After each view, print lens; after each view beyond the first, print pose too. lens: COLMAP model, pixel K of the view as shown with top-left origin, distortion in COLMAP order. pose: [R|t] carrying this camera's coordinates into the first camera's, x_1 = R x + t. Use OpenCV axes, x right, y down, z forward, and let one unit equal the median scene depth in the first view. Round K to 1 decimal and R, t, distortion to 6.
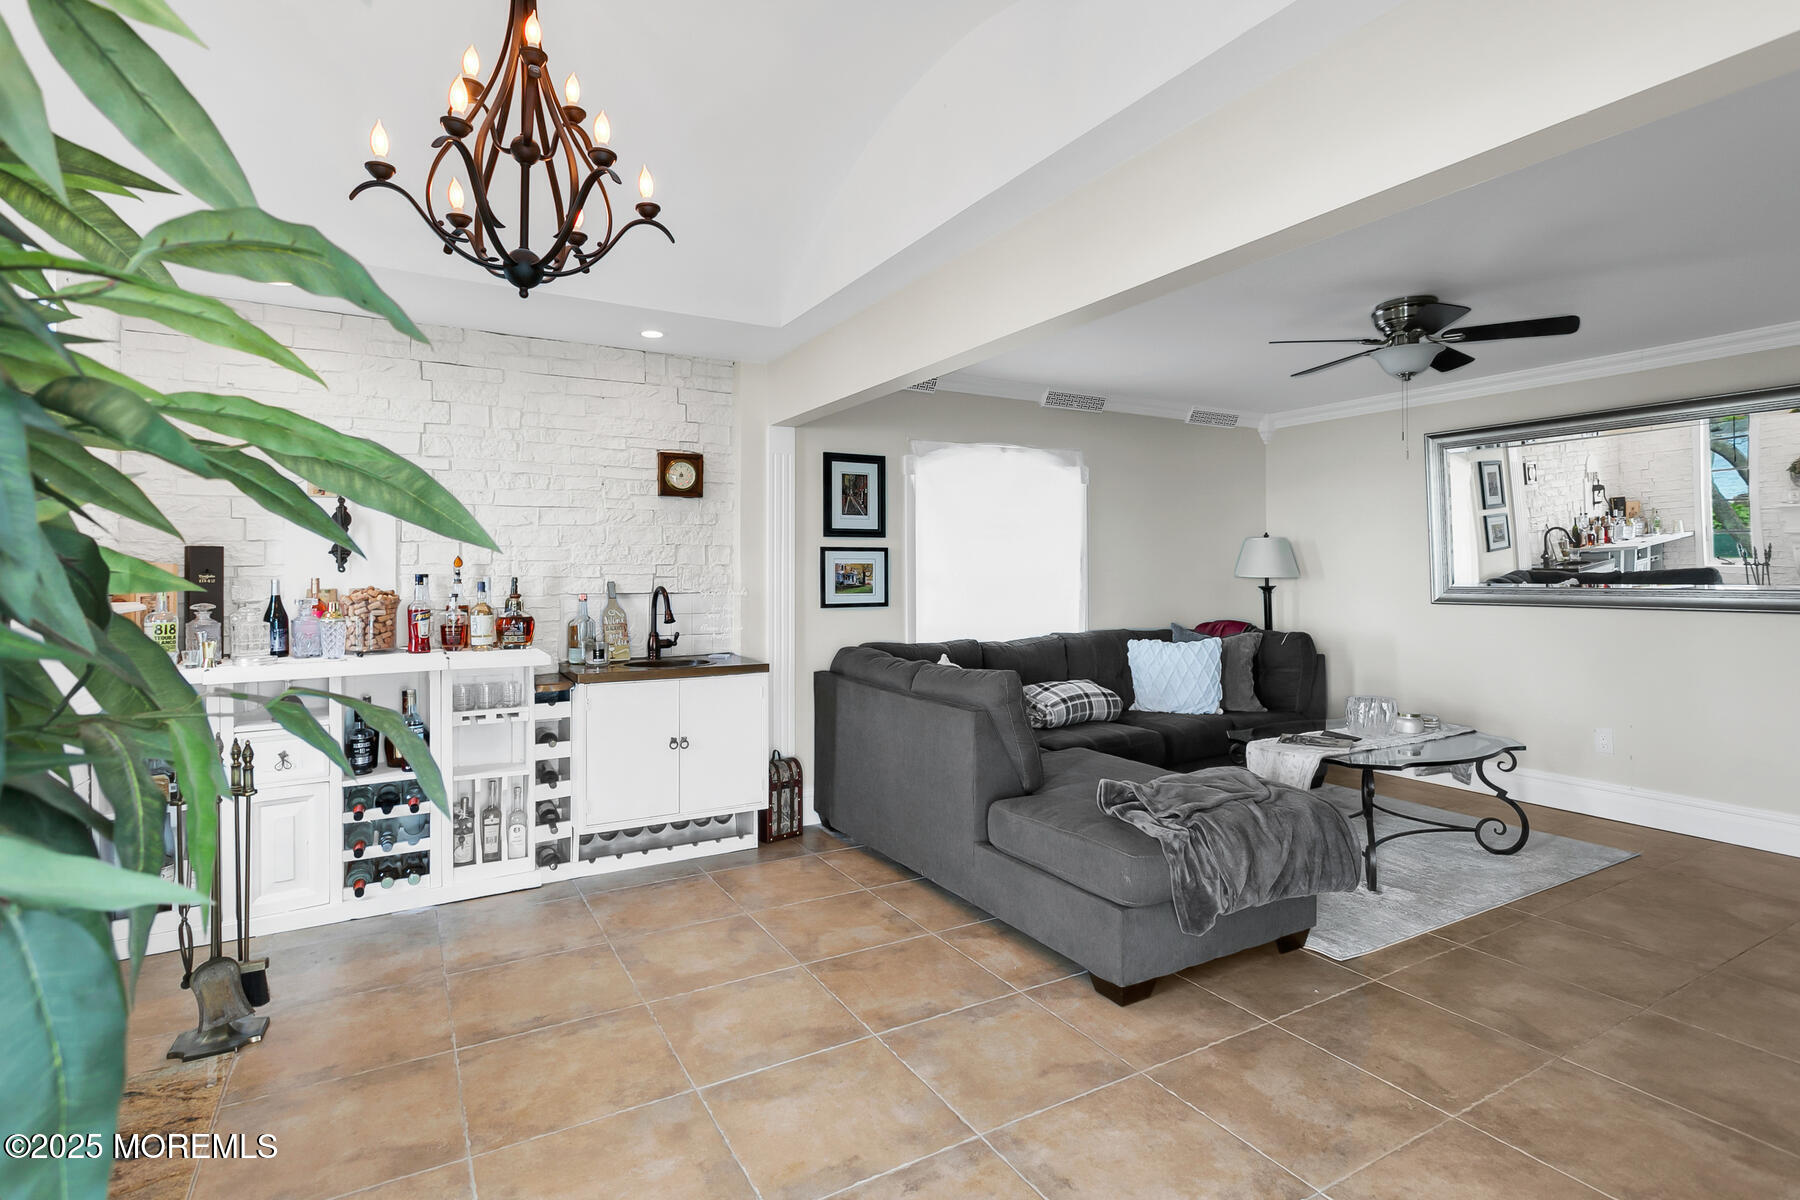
lens RADIAL K [[896.4, 0, 906.3], [0, 896.4, 574.2], [0, 0, 1]] dist [0.000994, -0.000062]
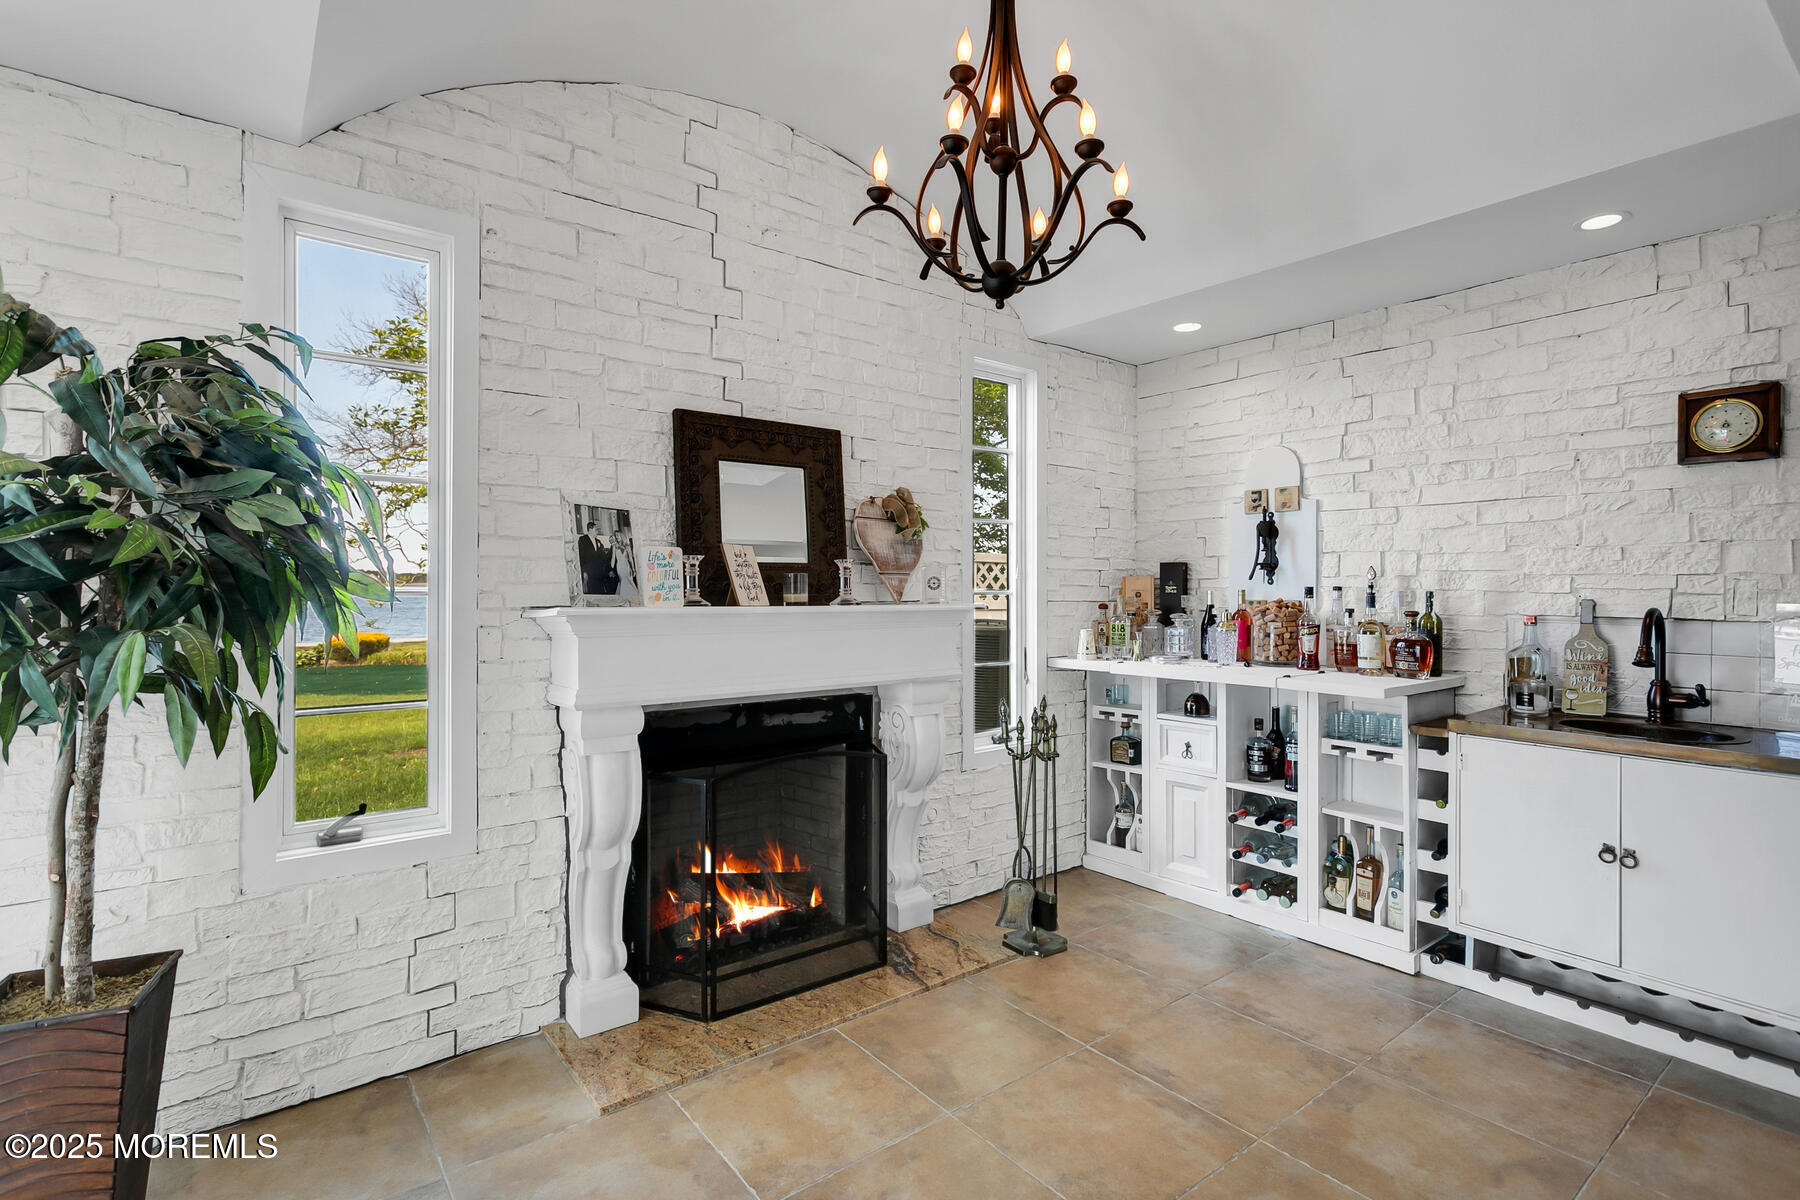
lens RADIAL K [[856.8, 0, 900.0], [0, 856.8, 600.0], [0, 0, 1]] dist [-0.000730, -0.000361]
pose [[0.127421, 0.015667, -0.991725, 0.285595], [-0.012430, 0.999822, 0.014197, 0.006510], [0.991771, 0.010519, 0.127593, 0.434949]]
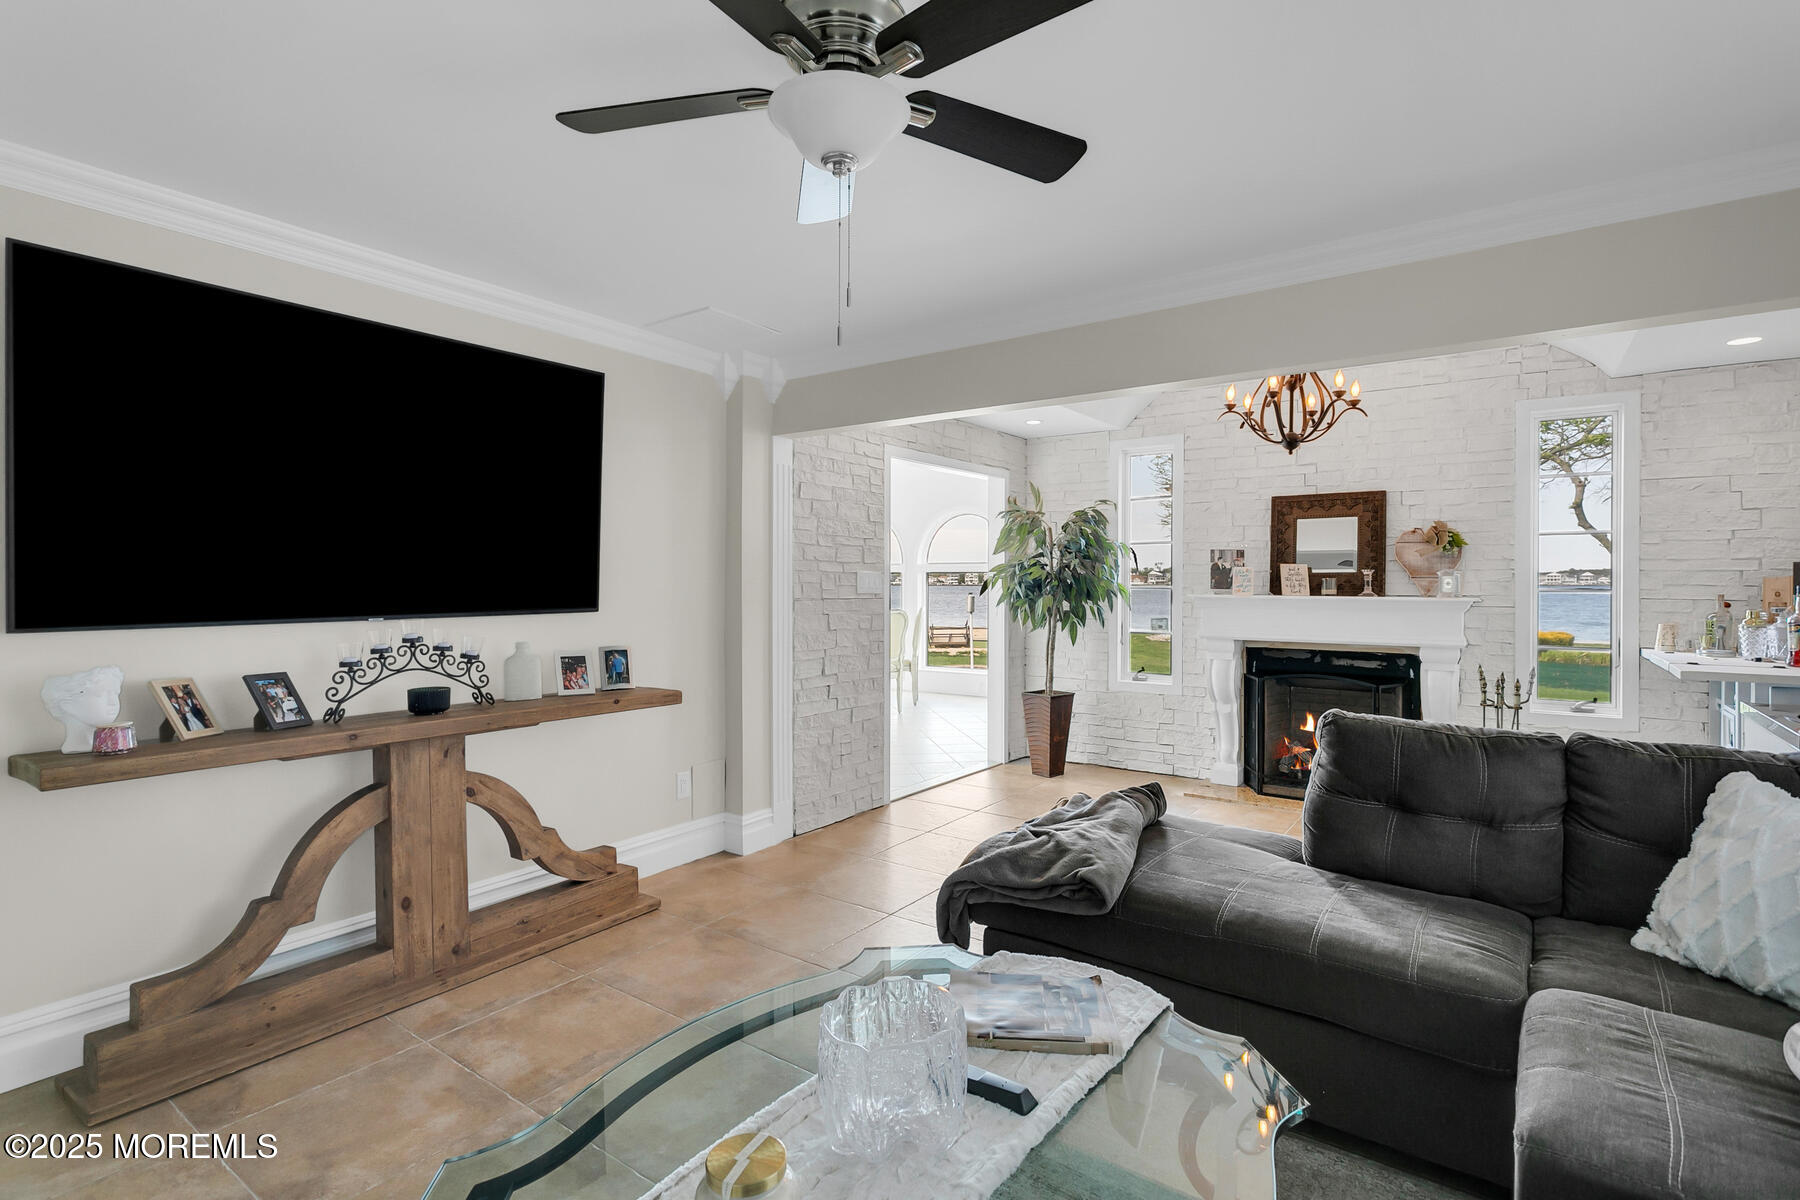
lens RADIAL K [[856.8, 0, 900.0], [0, 856.8, 600.0], [0, 0, 1]] dist [-0.000730, -0.000361]
pose [[-0.918194, 0.004030, -0.396110, 0.698376], [-0.007042, 0.999624, 0.026493, -0.001737], [0.396068, 0.027115, -0.917821, 1.430156]]
